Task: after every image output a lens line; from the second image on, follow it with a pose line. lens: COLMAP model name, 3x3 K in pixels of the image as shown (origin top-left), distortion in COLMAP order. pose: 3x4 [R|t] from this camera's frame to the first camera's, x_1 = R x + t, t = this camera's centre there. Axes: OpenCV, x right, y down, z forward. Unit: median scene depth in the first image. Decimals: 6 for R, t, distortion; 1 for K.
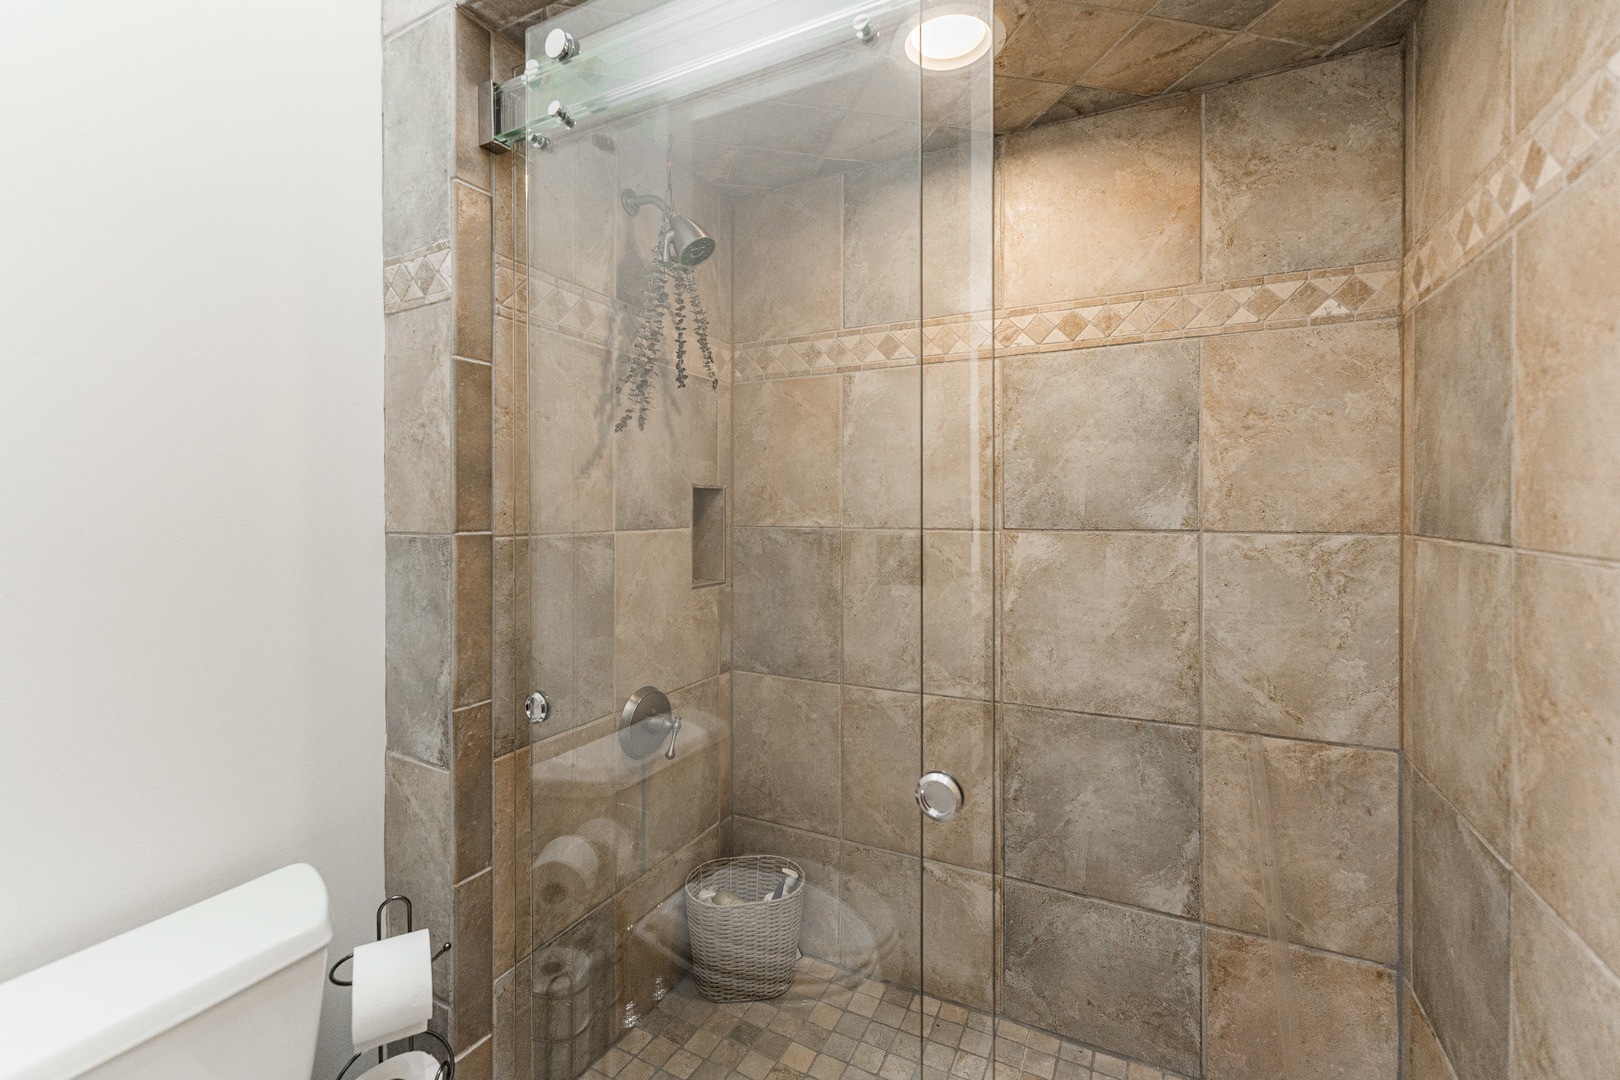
lens RADIAL K [[667.9, 0, 841.7], [0, 667.9, 509.0], [0, 0, 1]] dist [-0.002810, 0.000283]
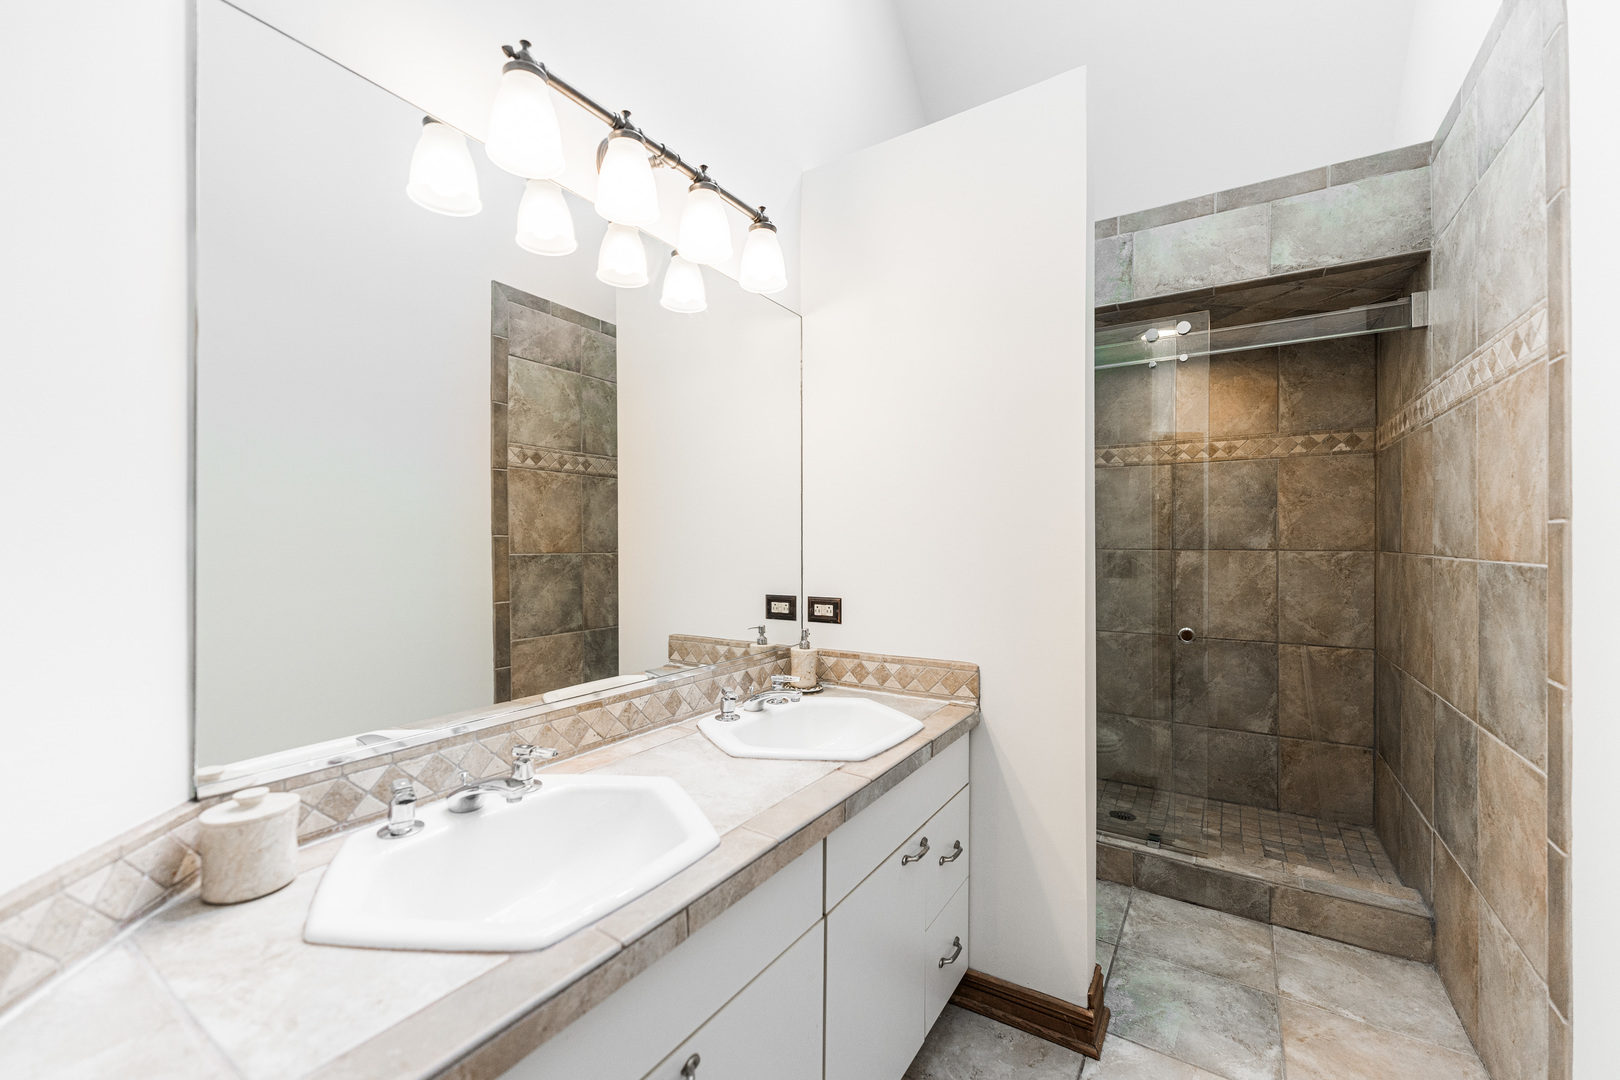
lens RADIAL K [[667.9, 0, 809.4], [0, 667.9, 539.0], [0, 0, 1]] dist [-0.002810, 0.000283]
pose [[0.995746, 0.006916, -0.091886, -0.755263], [-0.007834, 0.999923, -0.009633, 0.031084], [0.091812, 0.010312, 0.995723, -1.256454]]
